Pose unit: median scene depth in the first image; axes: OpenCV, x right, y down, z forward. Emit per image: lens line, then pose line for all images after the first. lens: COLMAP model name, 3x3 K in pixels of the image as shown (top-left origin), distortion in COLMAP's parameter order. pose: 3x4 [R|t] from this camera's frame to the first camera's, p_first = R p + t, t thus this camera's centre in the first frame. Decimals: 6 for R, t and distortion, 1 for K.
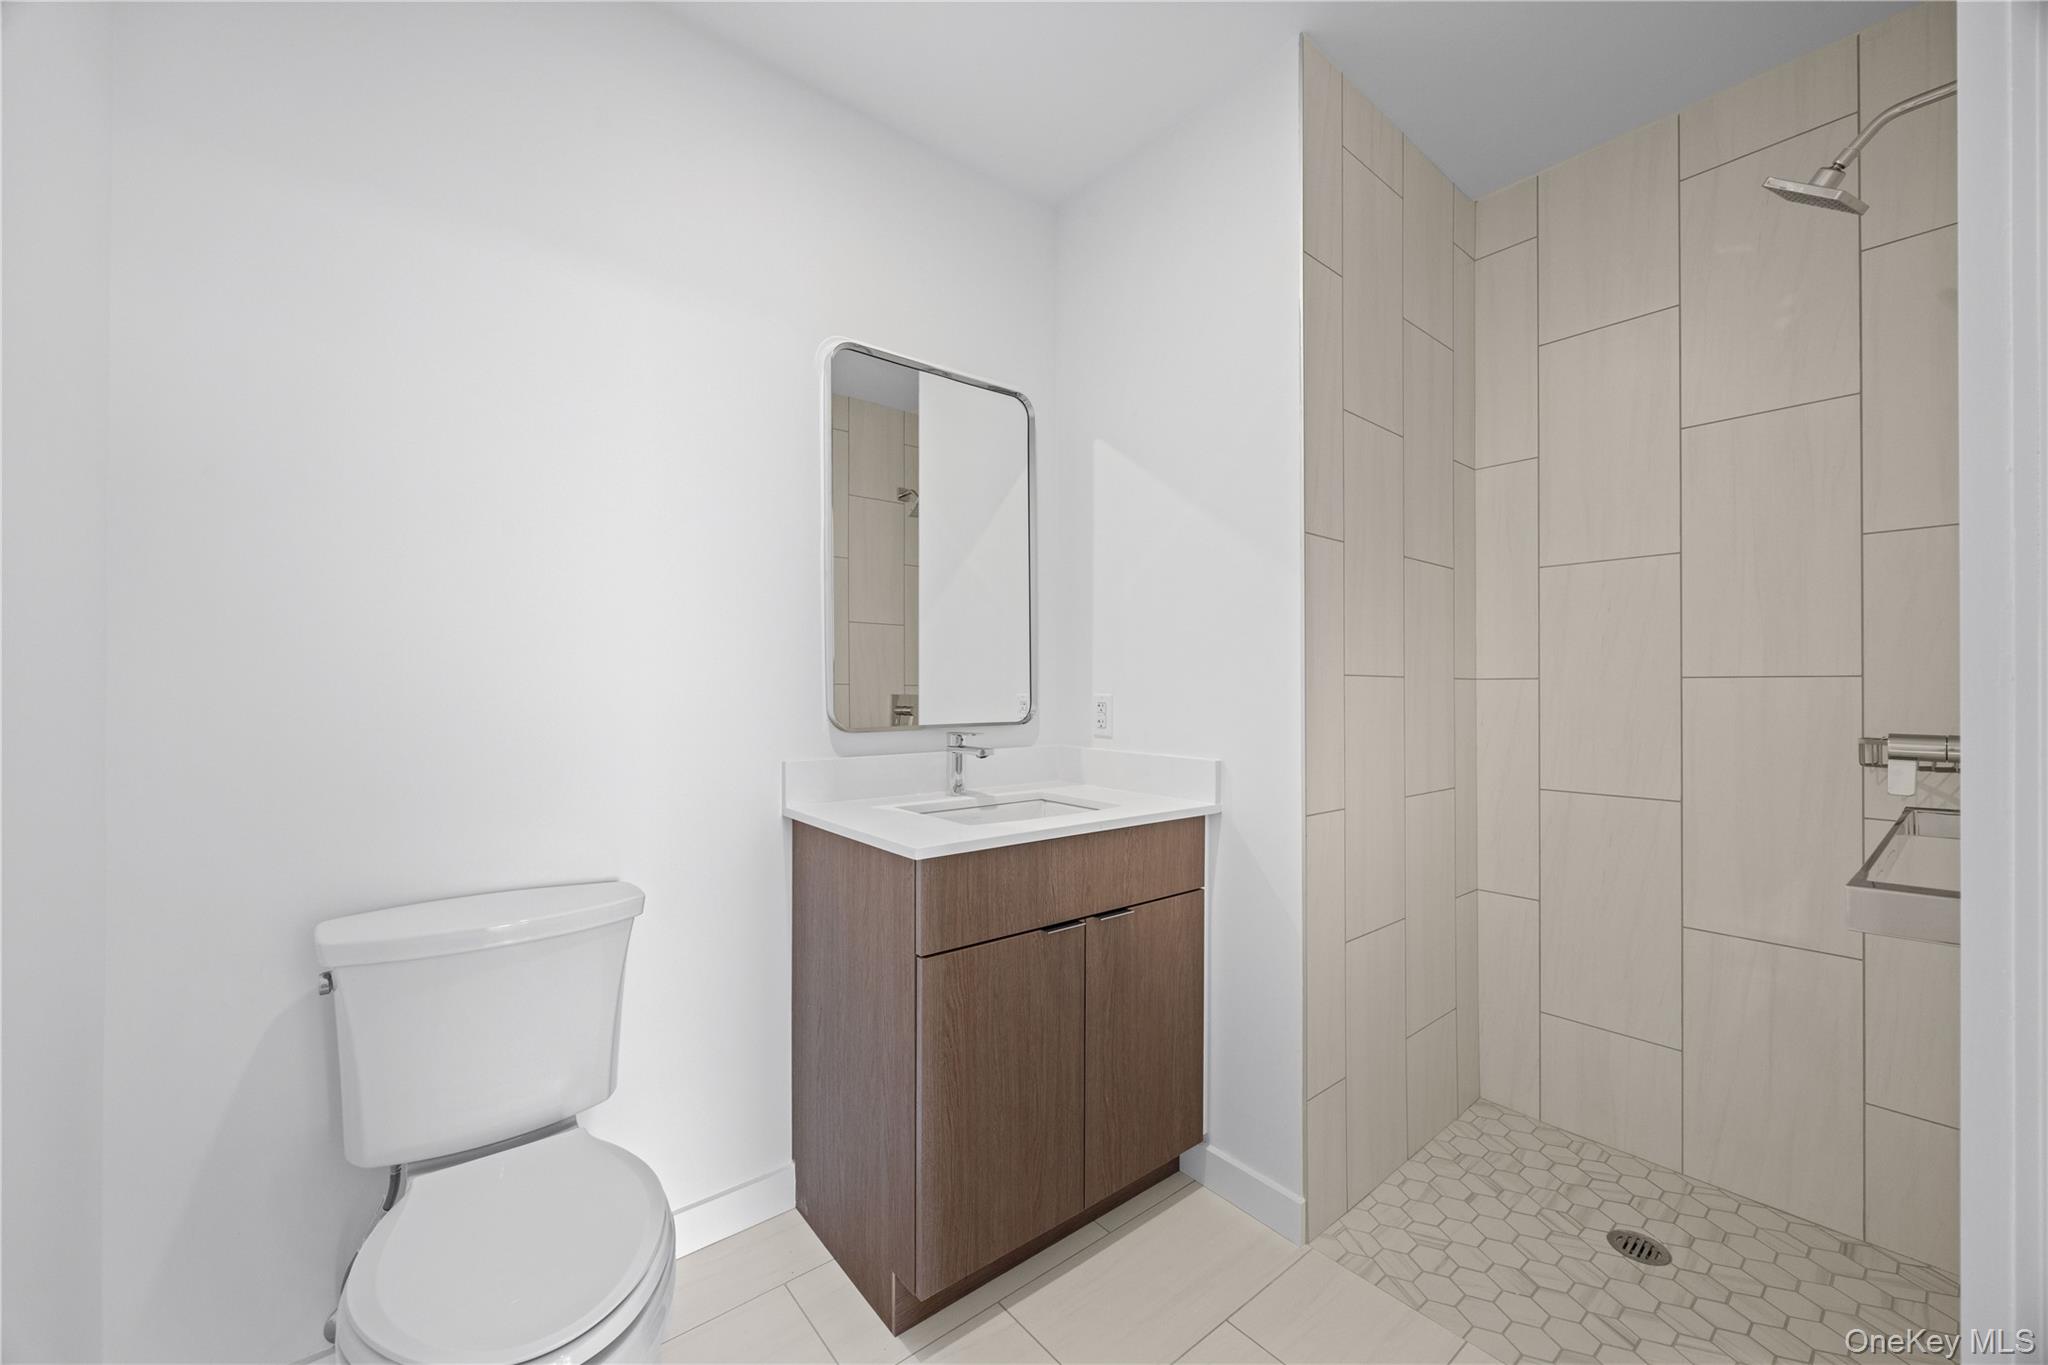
lens RADIAL K [[787.8, 0, 1031.8], [0, 787.8, 687.1], [0, 0, 1]] dist [-0.003089, 0.000463]
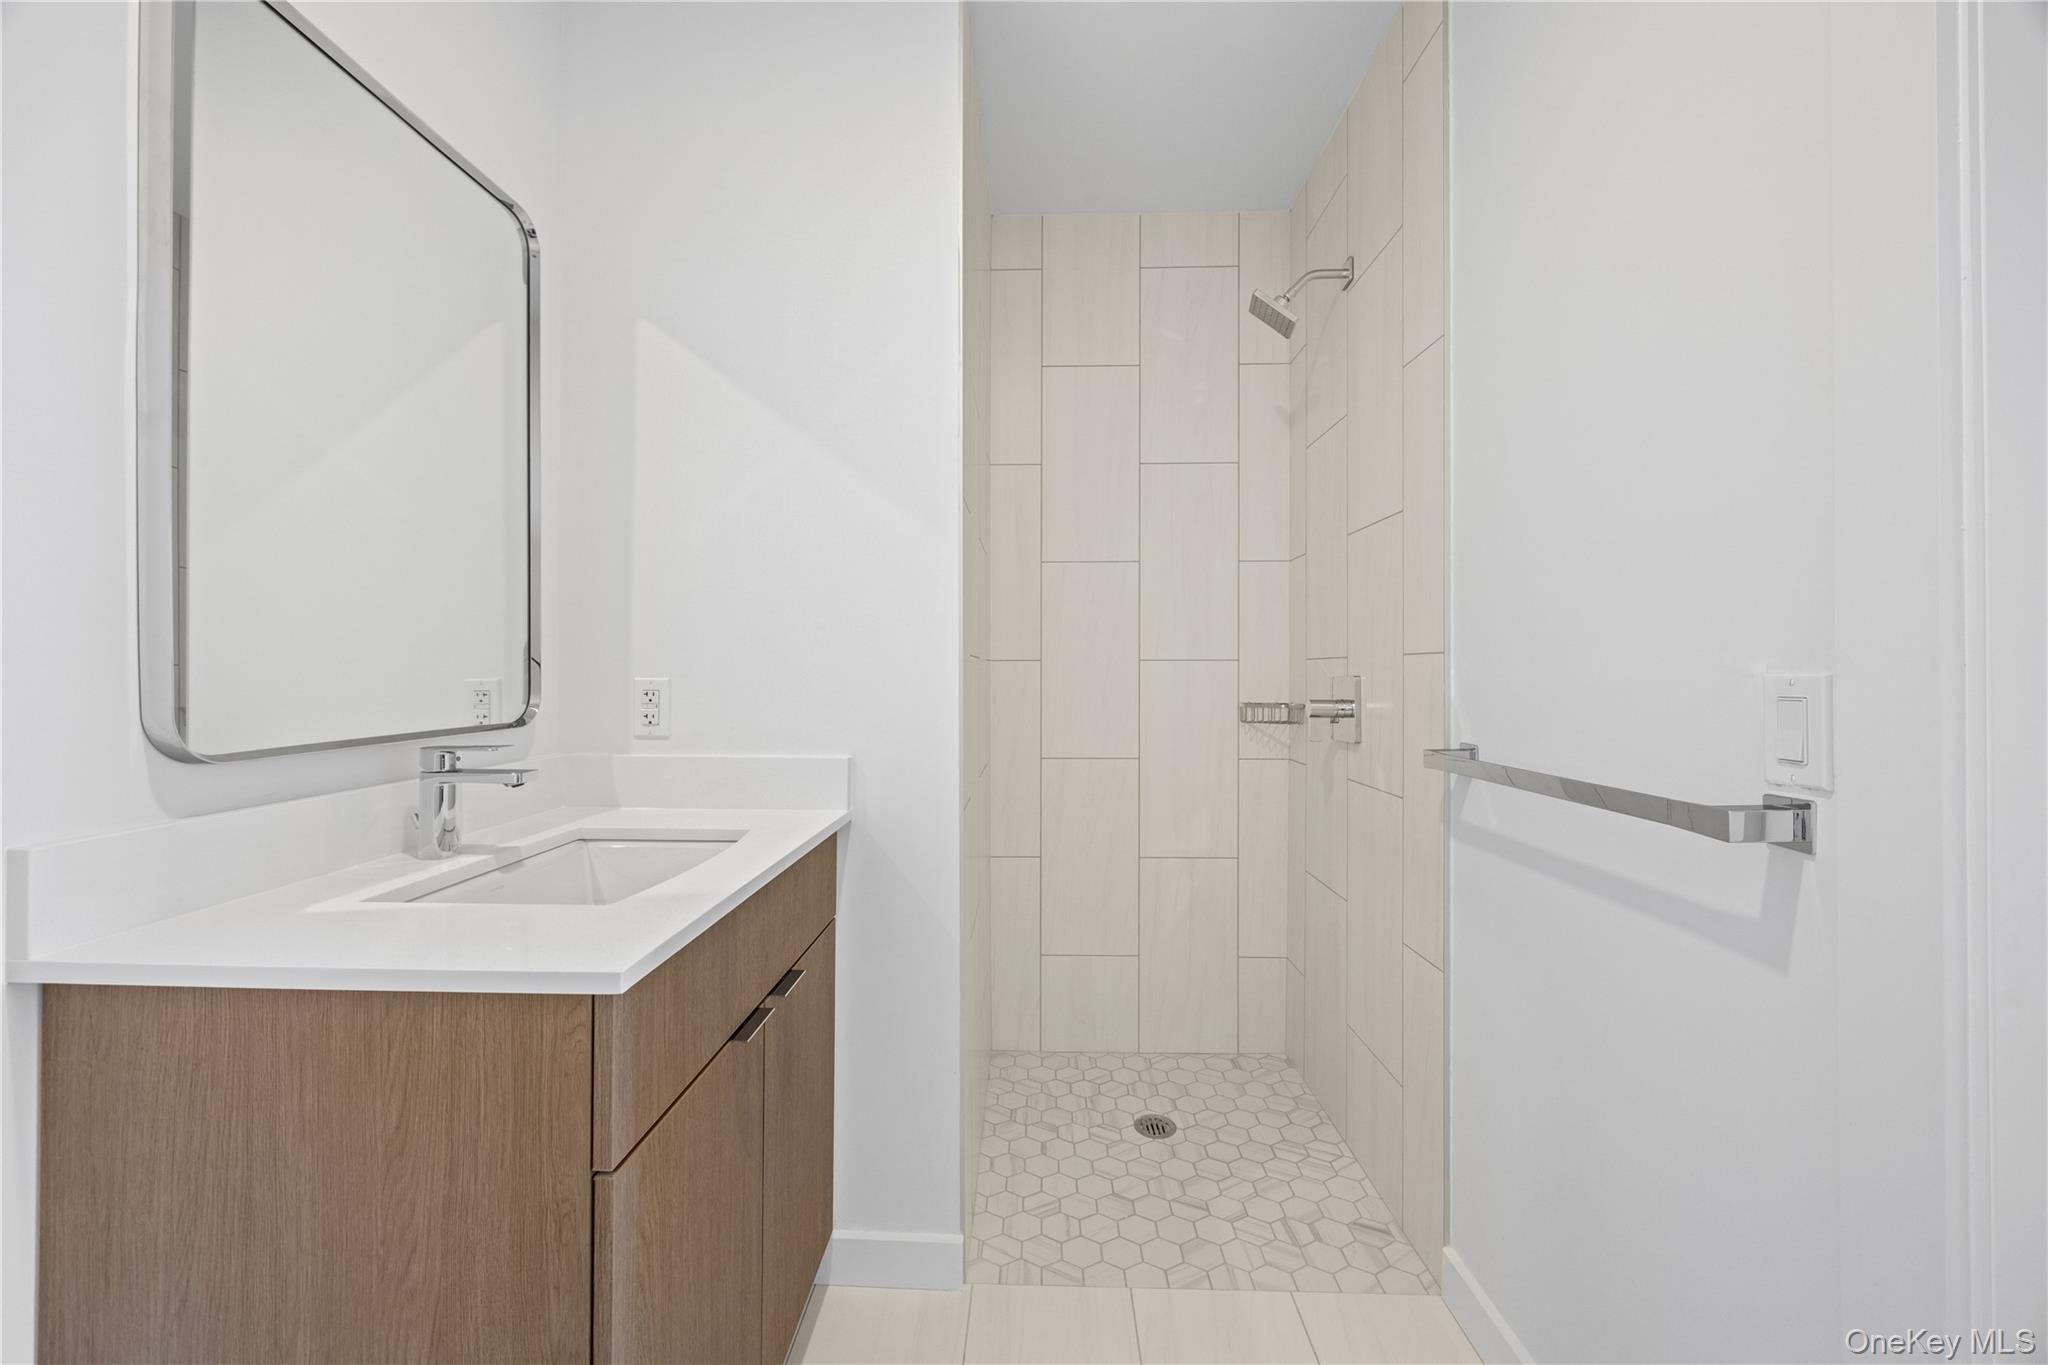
lens RADIAL K [[787.8, 0, 1017.8], [0, 787.8, 667.4], [0, 0, 1]] dist [-0.003089, 0.000463]
pose [[0.658672, 0.000341, 0.752430, -0.269530], [0.001065, 0.999998, -0.001385, 0.001000], [-0.752430, 0.001713, 0.658670, 0.330206]]
